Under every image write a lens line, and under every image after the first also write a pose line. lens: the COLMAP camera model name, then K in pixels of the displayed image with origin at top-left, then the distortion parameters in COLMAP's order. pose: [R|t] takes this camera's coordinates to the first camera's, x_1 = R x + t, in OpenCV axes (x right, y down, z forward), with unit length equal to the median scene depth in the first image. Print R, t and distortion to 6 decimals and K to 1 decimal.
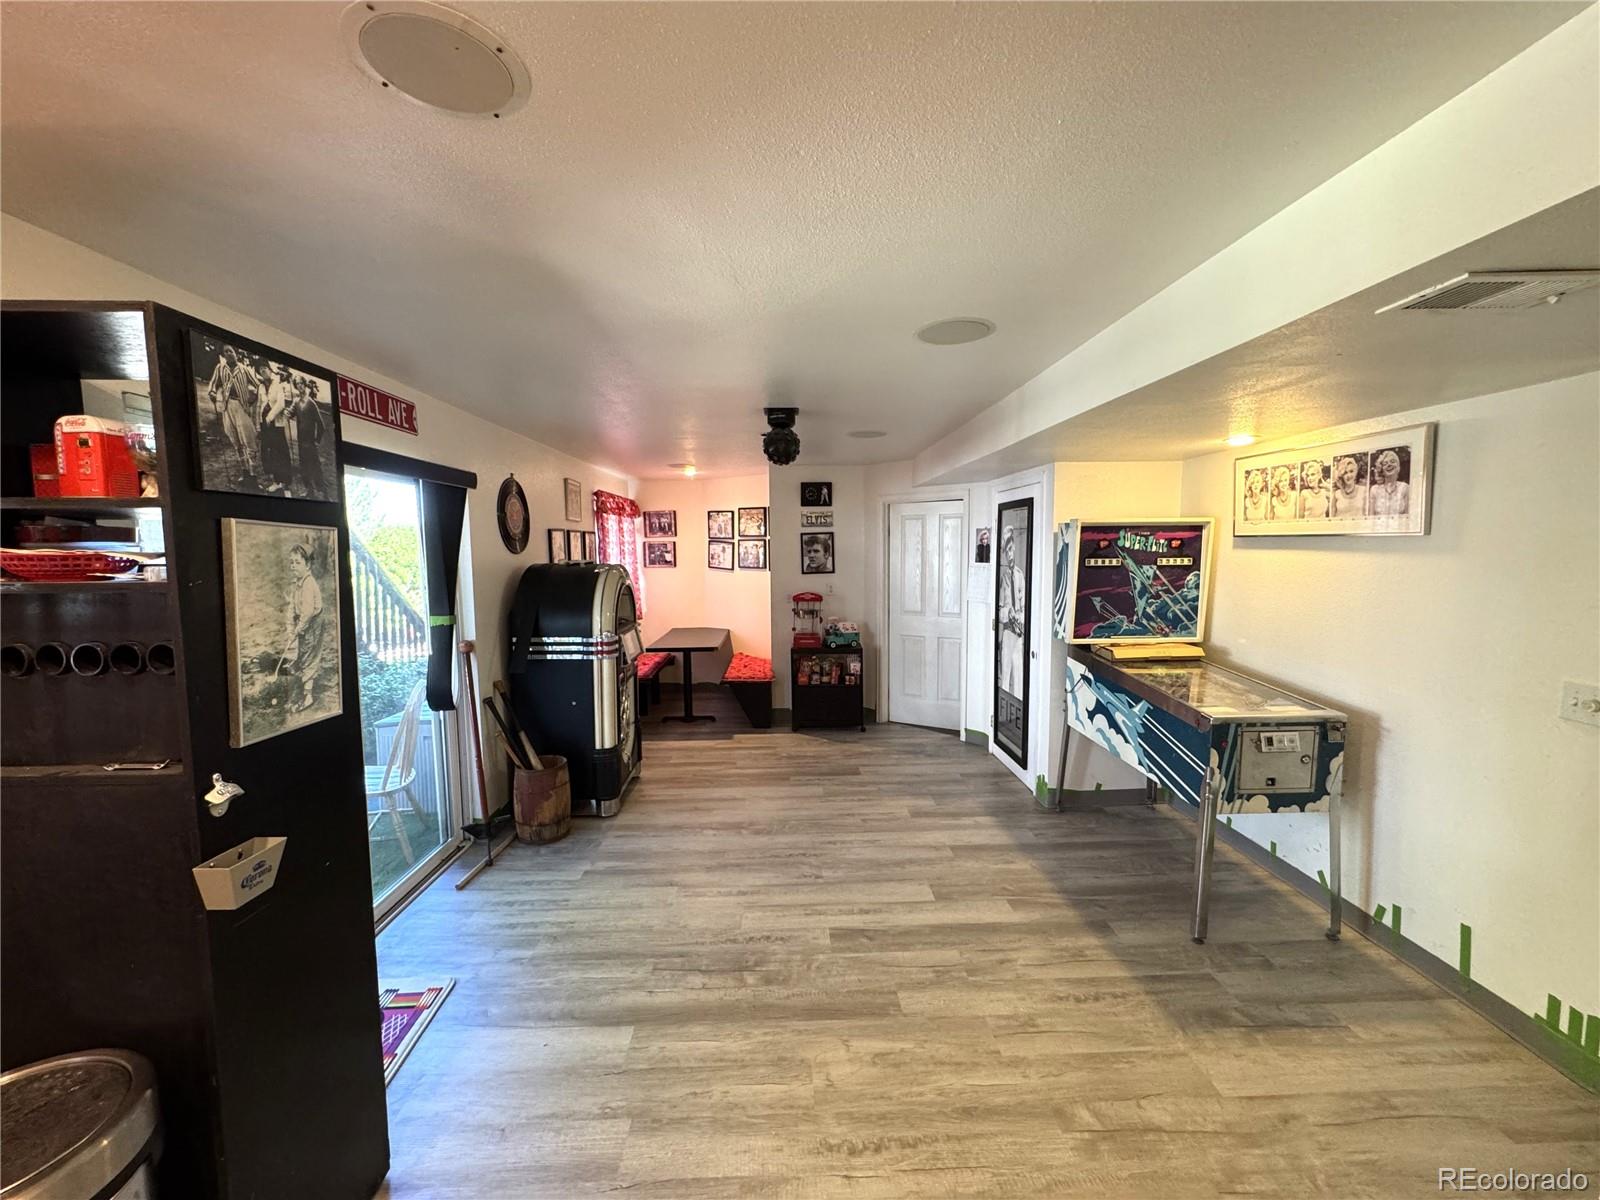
lens RADIAL K [[637.8, 0, 801.3], [0, 637.8, 597.7], [0, 0, 1]] dist [-0.003713, -0.000129]
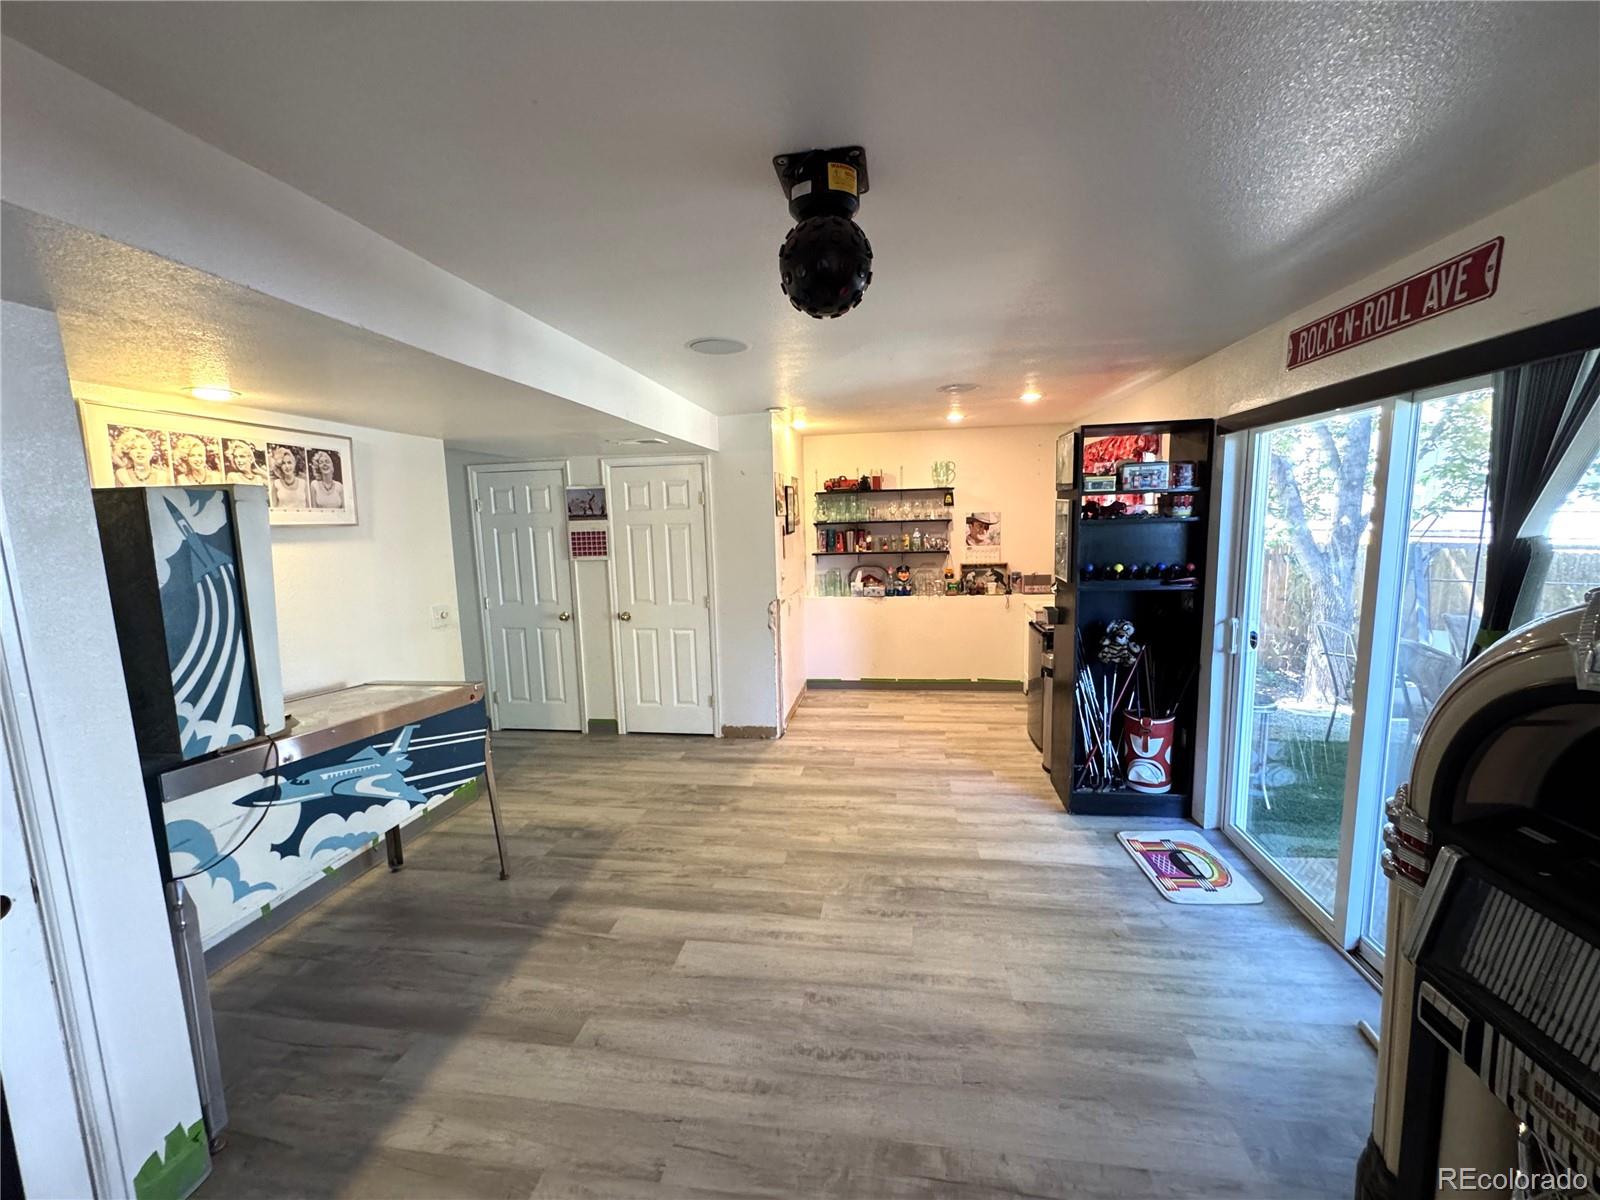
lens RADIAL K [[637.8, 0, 802.7], [0, 637.8, 599.5], [0, 0, 1]] dist [-0.003713, -0.000129]
pose [[-0.983410, 0.012622, 0.180955, -0.110740], [0.050392, 0.977319, 0.205690, -0.149001], [-0.174255, 0.211396, -0.961742, 1.824255]]
